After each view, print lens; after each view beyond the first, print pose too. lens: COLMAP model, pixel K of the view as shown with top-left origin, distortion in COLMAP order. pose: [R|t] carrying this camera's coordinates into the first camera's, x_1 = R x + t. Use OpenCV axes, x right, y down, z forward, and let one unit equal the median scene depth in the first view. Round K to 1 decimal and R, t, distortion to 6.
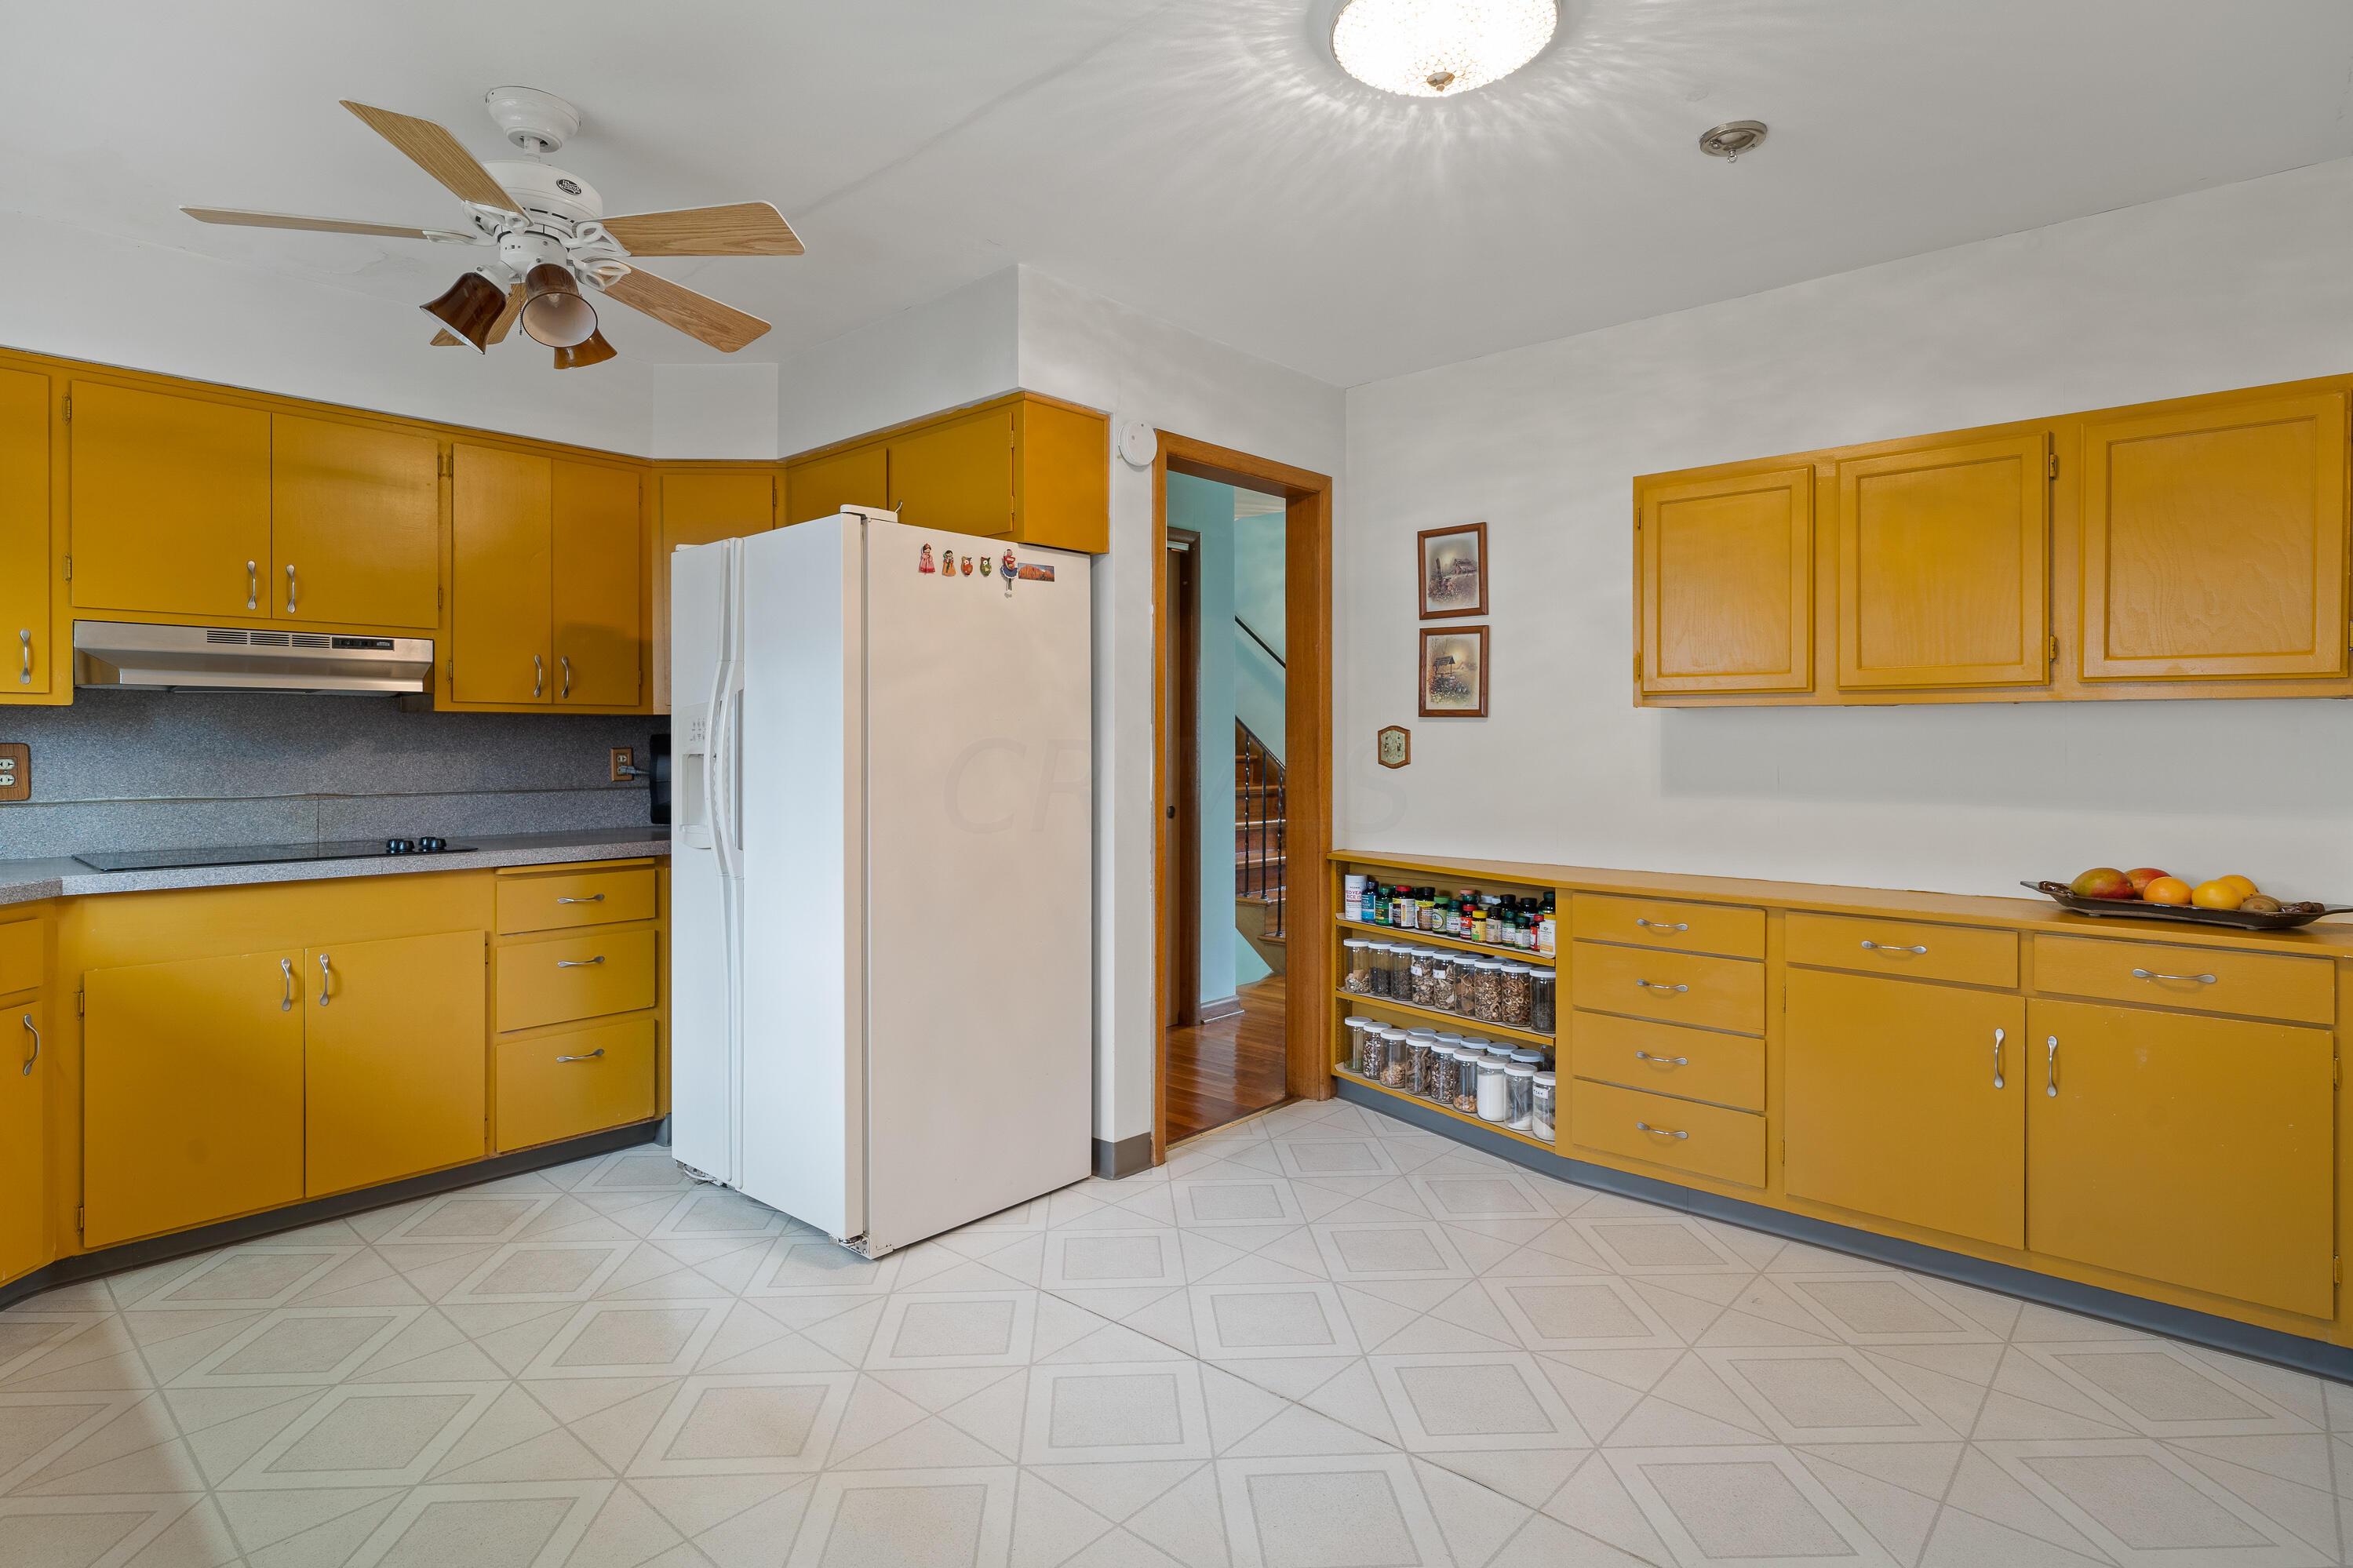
lens RADIAL K [[1187.6, 0, 1168.8], [0, 1187.6, 757.1], [0, 0, 1]] dist [0.002399, -0.000743]
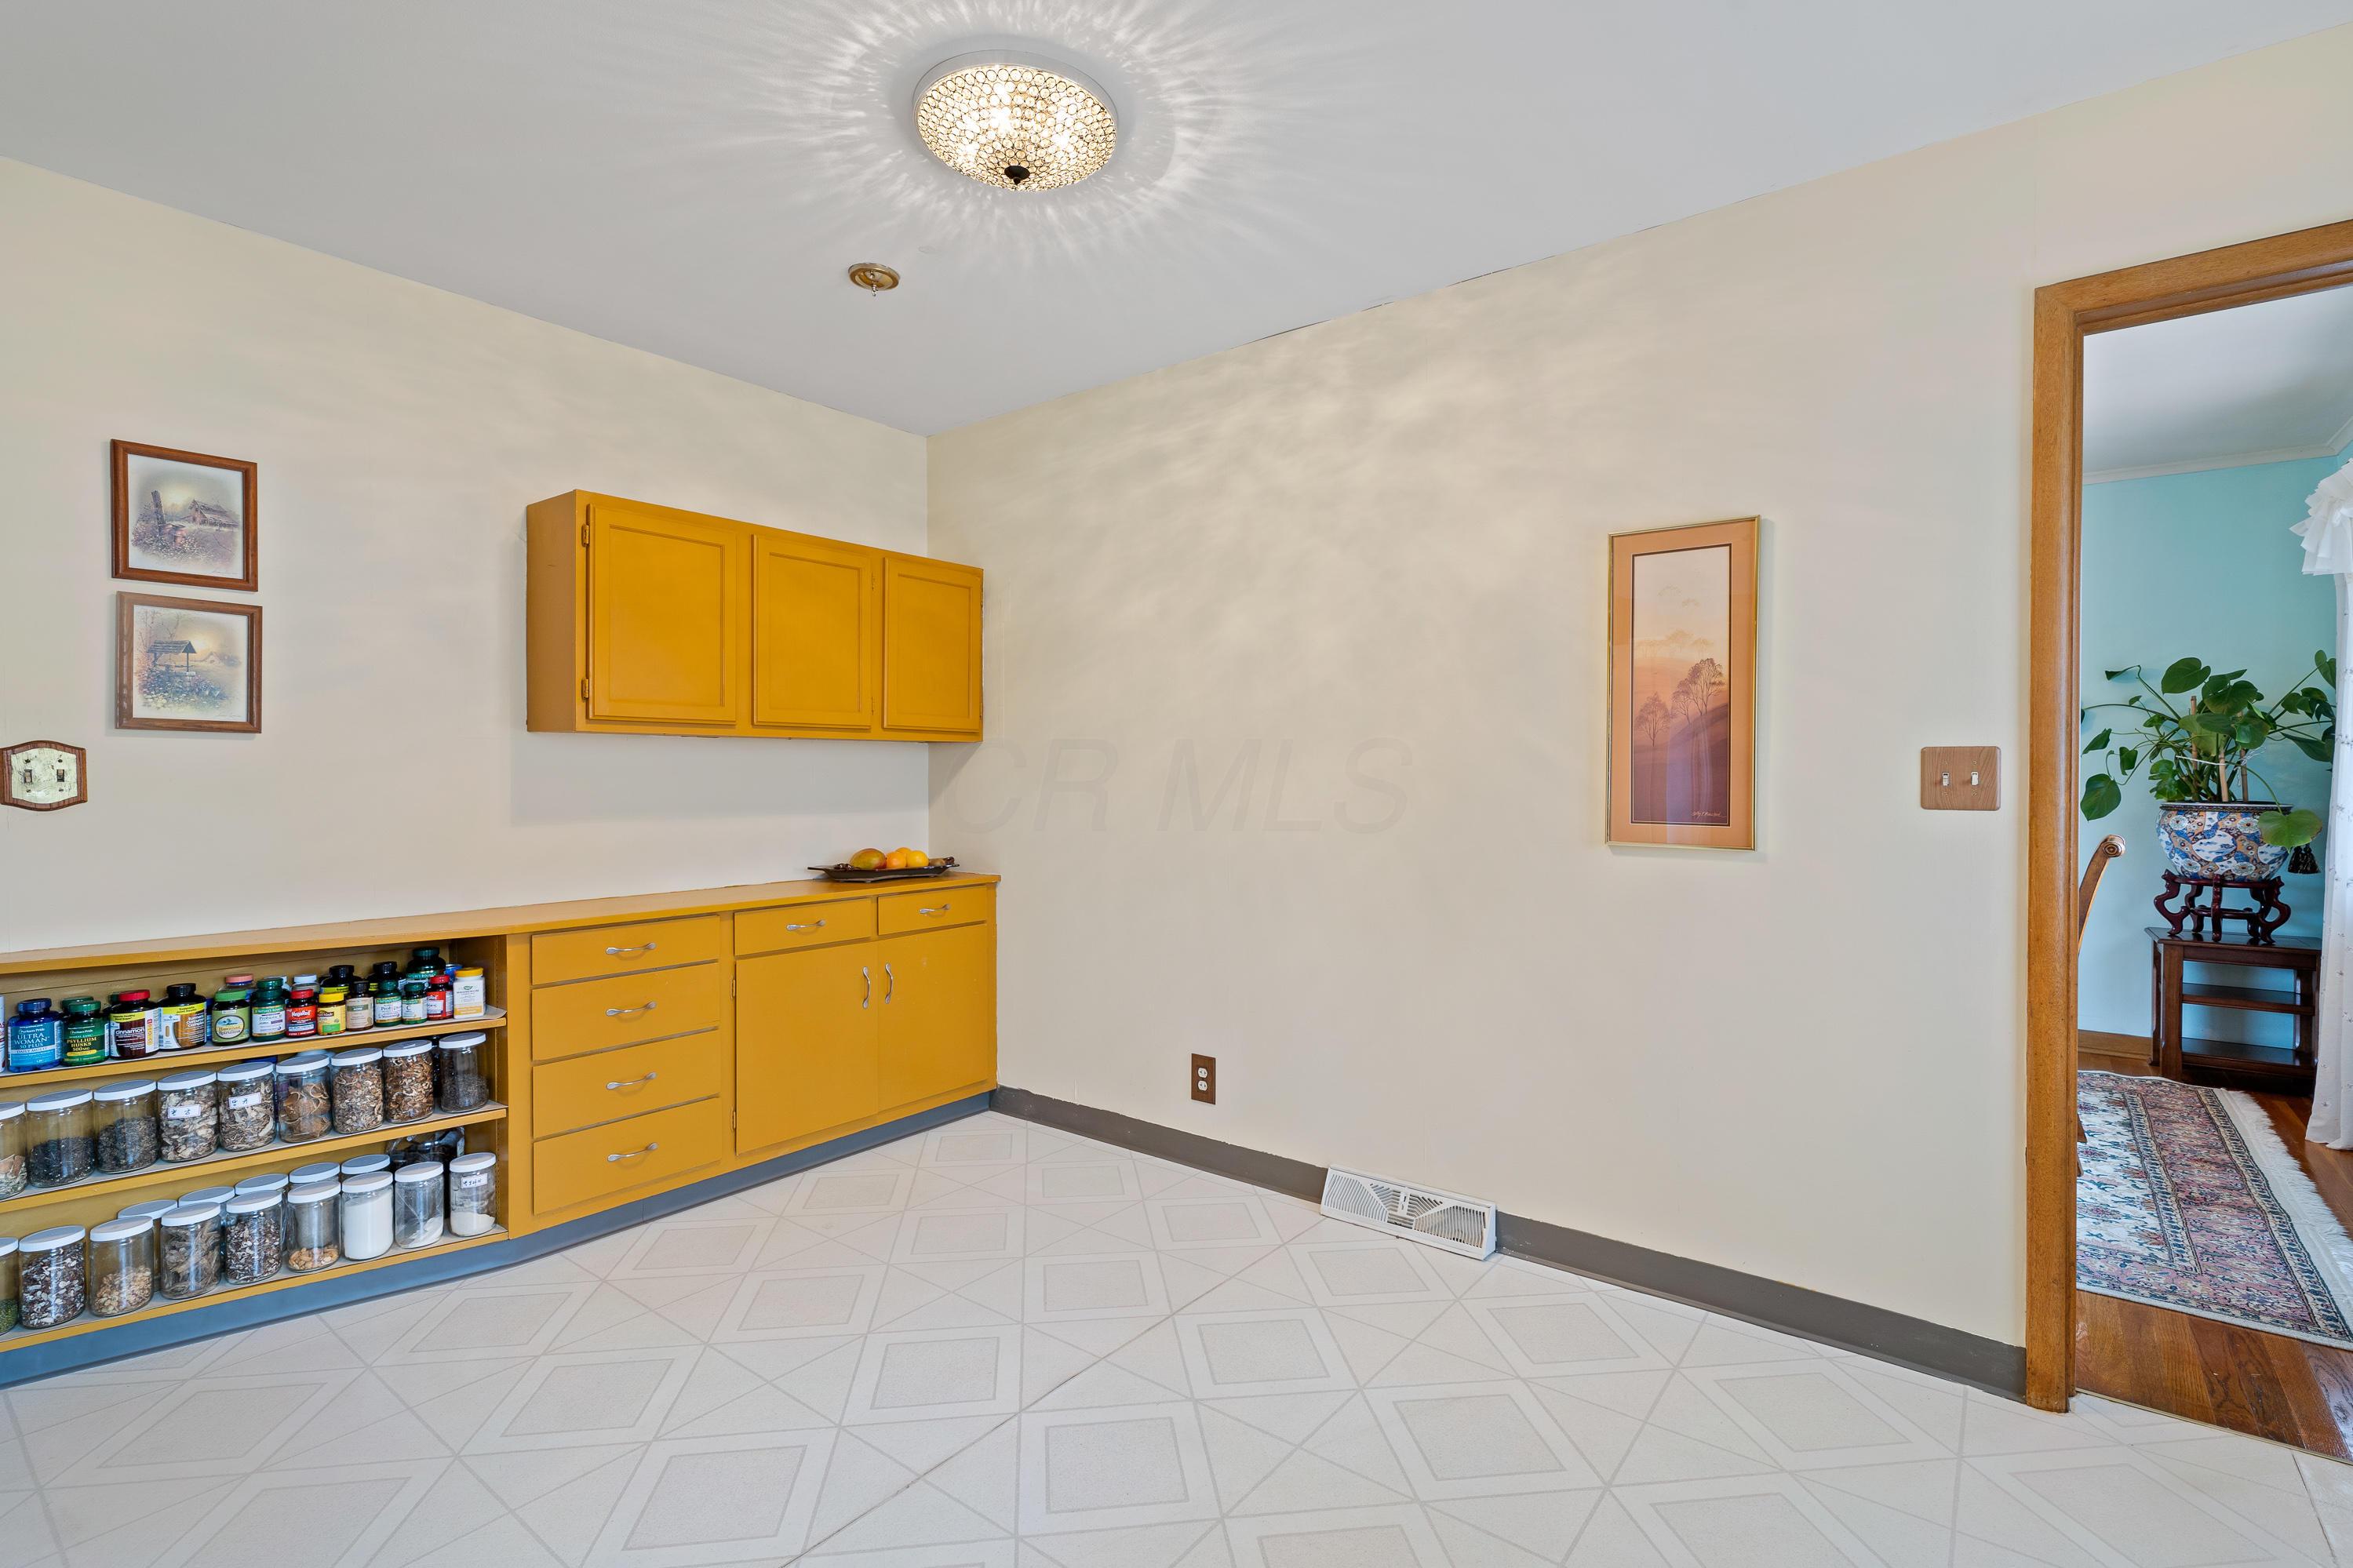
lens RADIAL K [[1079.5, 0, 1172.7], [0, 1079.5, 776.7], [0, 0, 1]] dist [0.000483, -0.000178]
pose [[-0.060452, -0.012271, 0.998096, -0.425319], [0.010950, 0.999856, 0.012956, -0.009150], [-0.998111, 0.011713, -0.060309, 0.482378]]
